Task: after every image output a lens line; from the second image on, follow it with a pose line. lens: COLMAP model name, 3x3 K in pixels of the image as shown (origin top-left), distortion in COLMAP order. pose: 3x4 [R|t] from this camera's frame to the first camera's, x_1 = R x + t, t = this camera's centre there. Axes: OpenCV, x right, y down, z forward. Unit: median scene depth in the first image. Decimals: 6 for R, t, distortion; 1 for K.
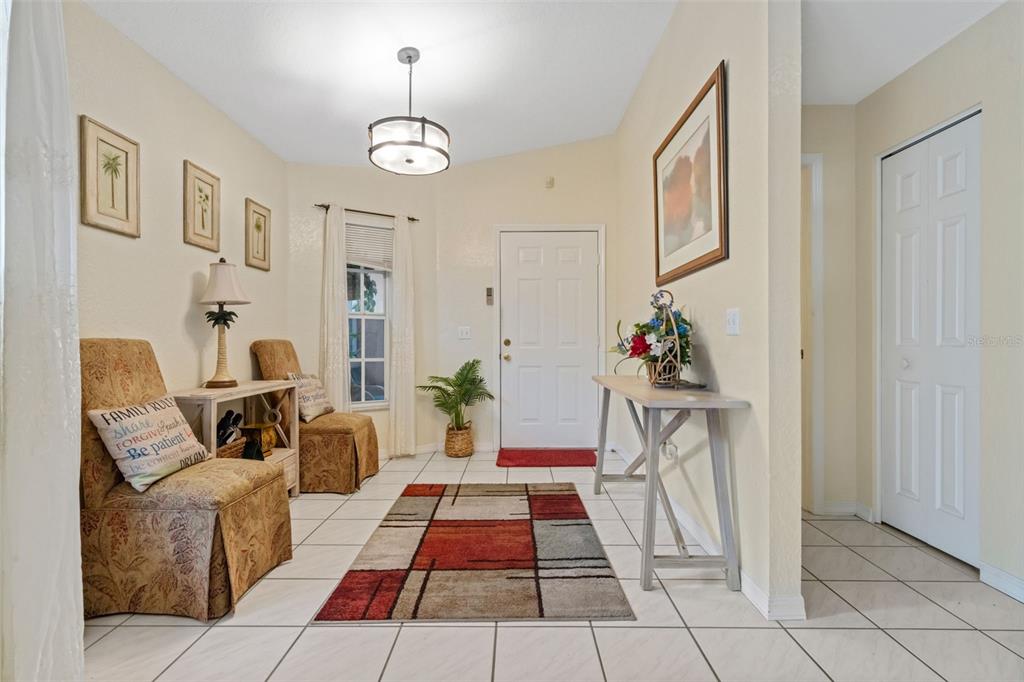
lens RADIAL K [[465.8, 0, 514.2], [0, 465.8, 339.2], [0, 0, 1]] dist [-0.001831, 0.001054]
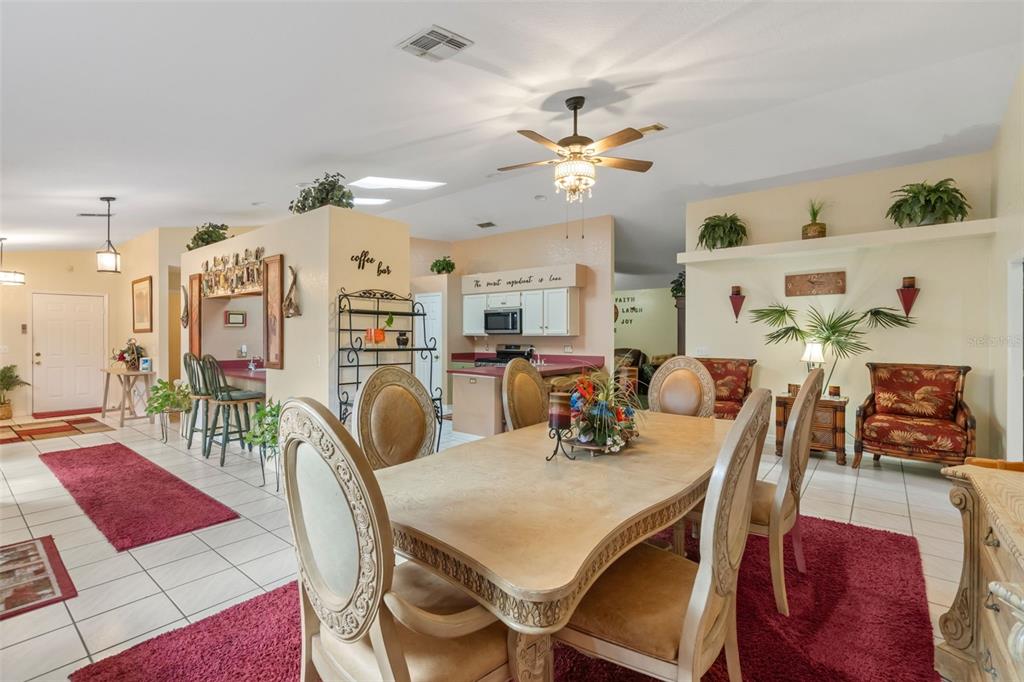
lens RADIAL K [[465.8, 0, 508.9], [0, 465.8, 336.5], [0, 0, 1]] dist [-0.001831, 0.001054]
pose [[0.624482, -0.002055, 0.781037, -0.478127], [-0.003458, 0.999979, 0.005396, -0.132495], [-0.781032, -0.006071, 0.624462, -2.610273]]
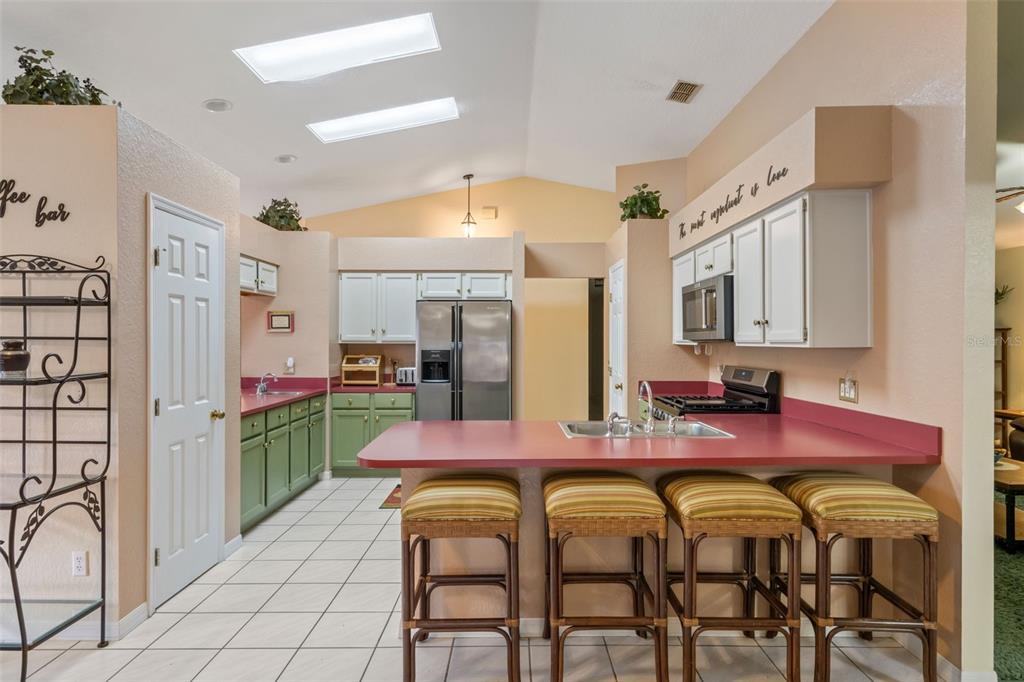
lens RADIAL K [[570.9, 0, 516.5], [0, 570.9, 339.3], [0, 0, 1]] dist [0.000168, -0.000043]
pose [[0.999952, -0.001258, 0.009750, 1.412542], [0.001236, 0.999997, 0.002281, -0.142895], [-0.009753, -0.002269, 0.999950, -2.200449]]
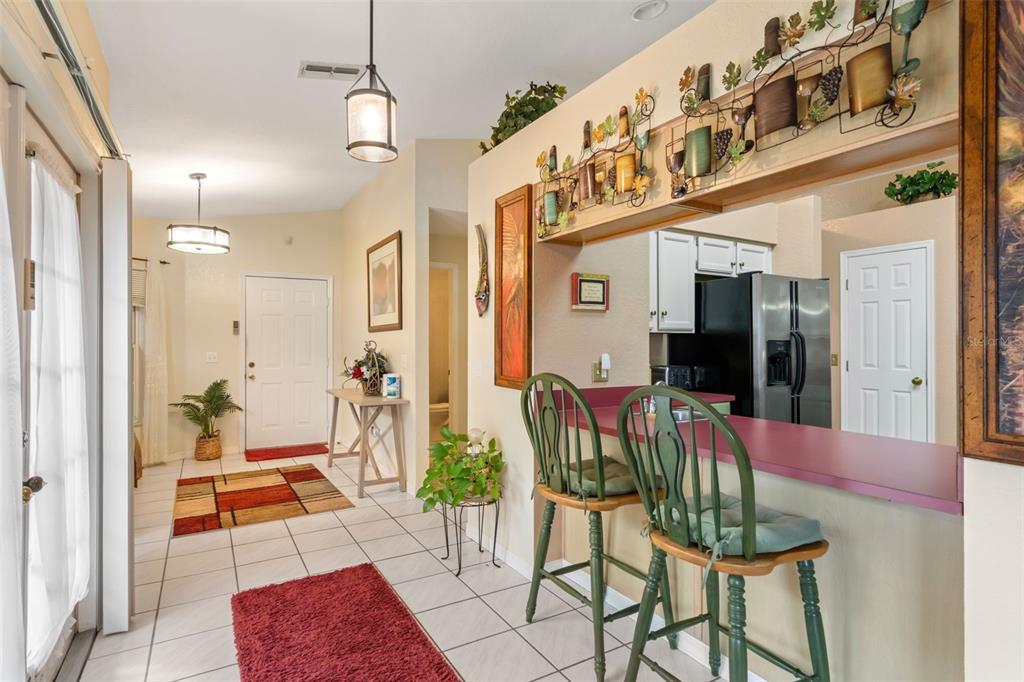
lens RADIAL K [[512.2, 0, 495.9], [0, 512.2, 342.7], [0, 0, 1]] dist [0.011082, 0.001161]
pose [[0.865423, 0.001355, 0.501040, -0.233057], [-0.002504, 0.999996, 0.001621, -0.094821], [-0.501036, -0.002657, 0.865422, -0.876902]]
